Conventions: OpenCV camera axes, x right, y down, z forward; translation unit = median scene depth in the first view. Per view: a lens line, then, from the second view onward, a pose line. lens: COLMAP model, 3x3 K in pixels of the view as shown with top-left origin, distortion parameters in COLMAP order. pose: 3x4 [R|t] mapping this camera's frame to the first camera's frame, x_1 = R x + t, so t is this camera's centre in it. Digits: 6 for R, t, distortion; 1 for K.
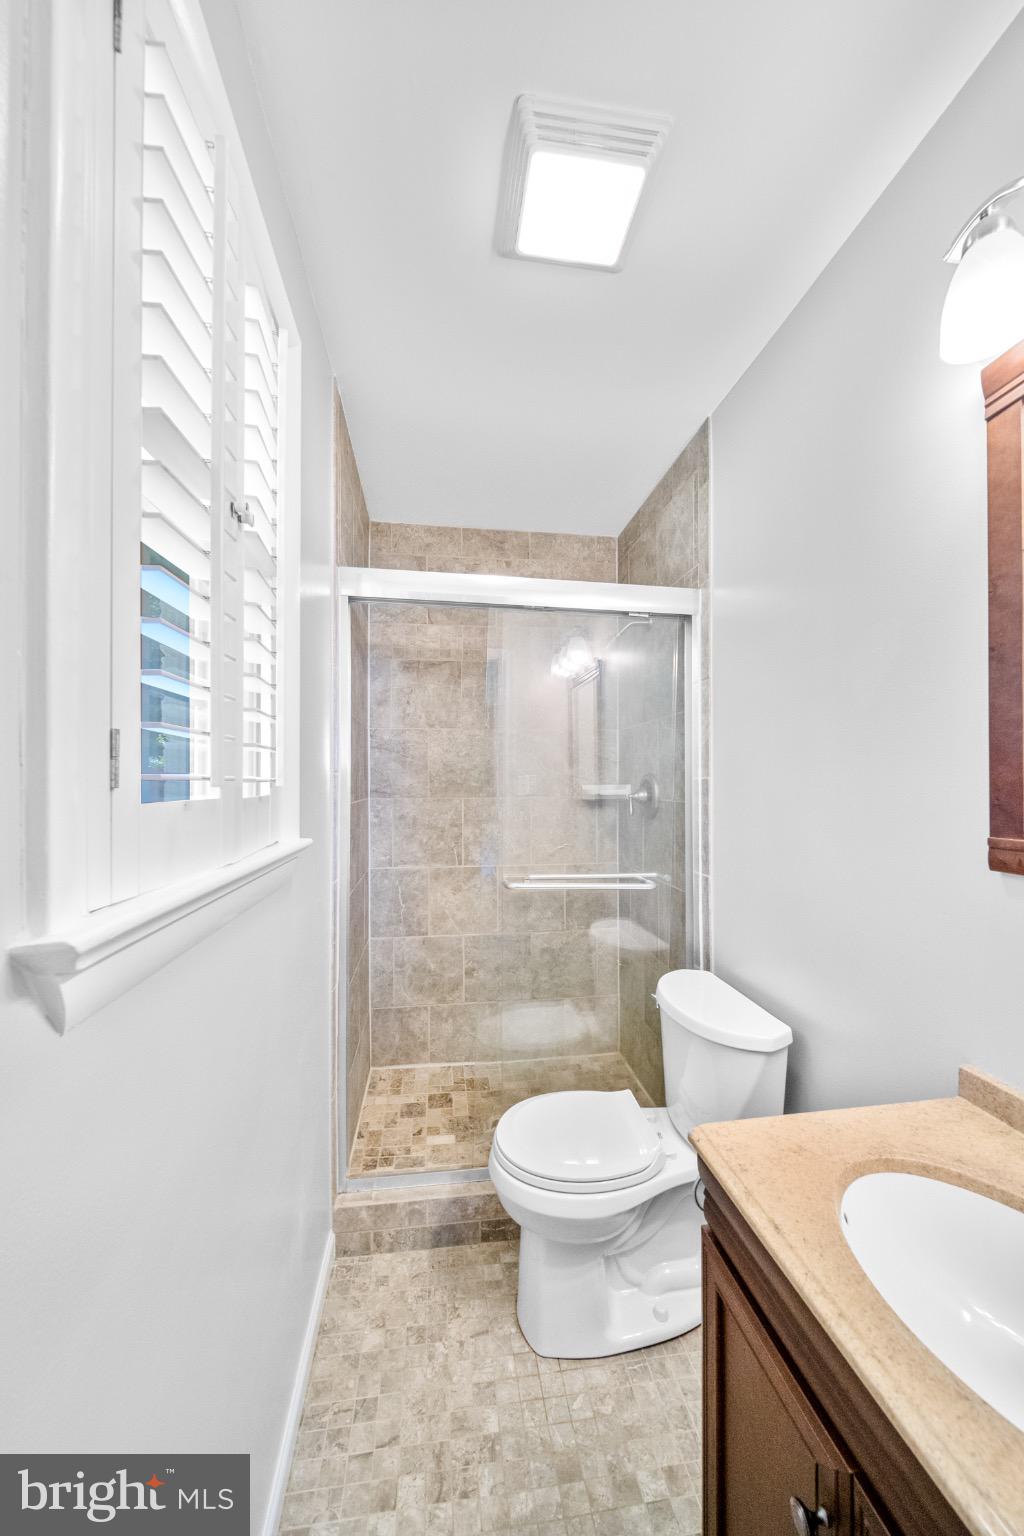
lens RADIAL K [[559.5, 0, 506.2], [0, 559.5, 778.2], [0, 0, 1]] dist [0.001386, -0.001784]
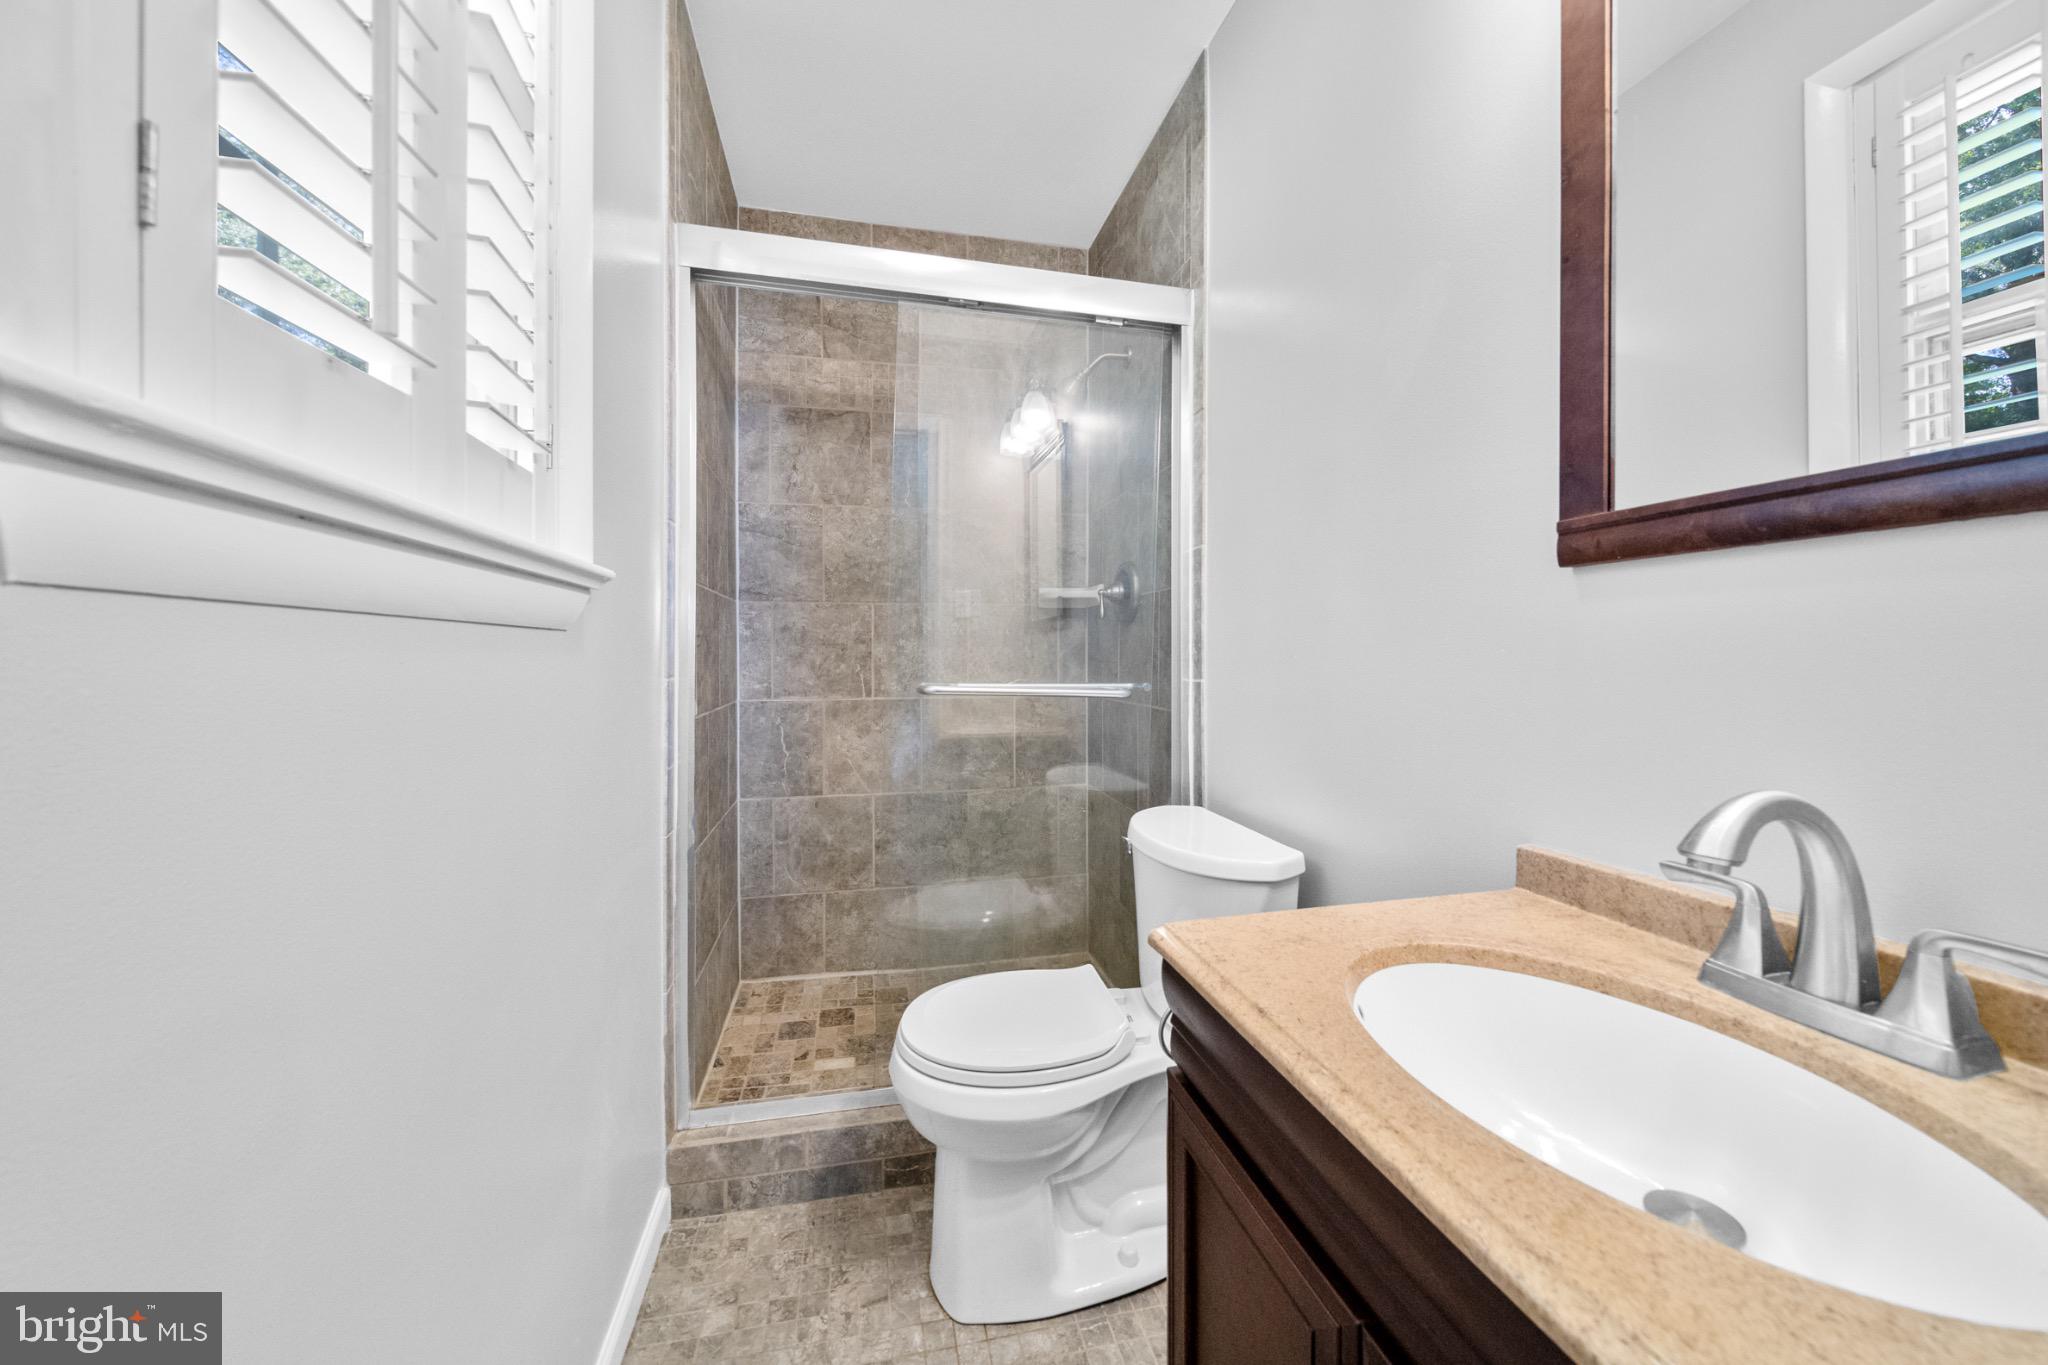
lens RADIAL K [[746.0, 0, 1019.2], [0, 746.0, 660.4], [0, 0, 1]] dist [0.001386, -0.001784]
pose [[0.996481, 0.002152, 0.083797, 0.042034], [-0.003057, 0.999938, 0.010665, 0.139084], [-0.083769, -0.010884, 0.996426, 0.045773]]
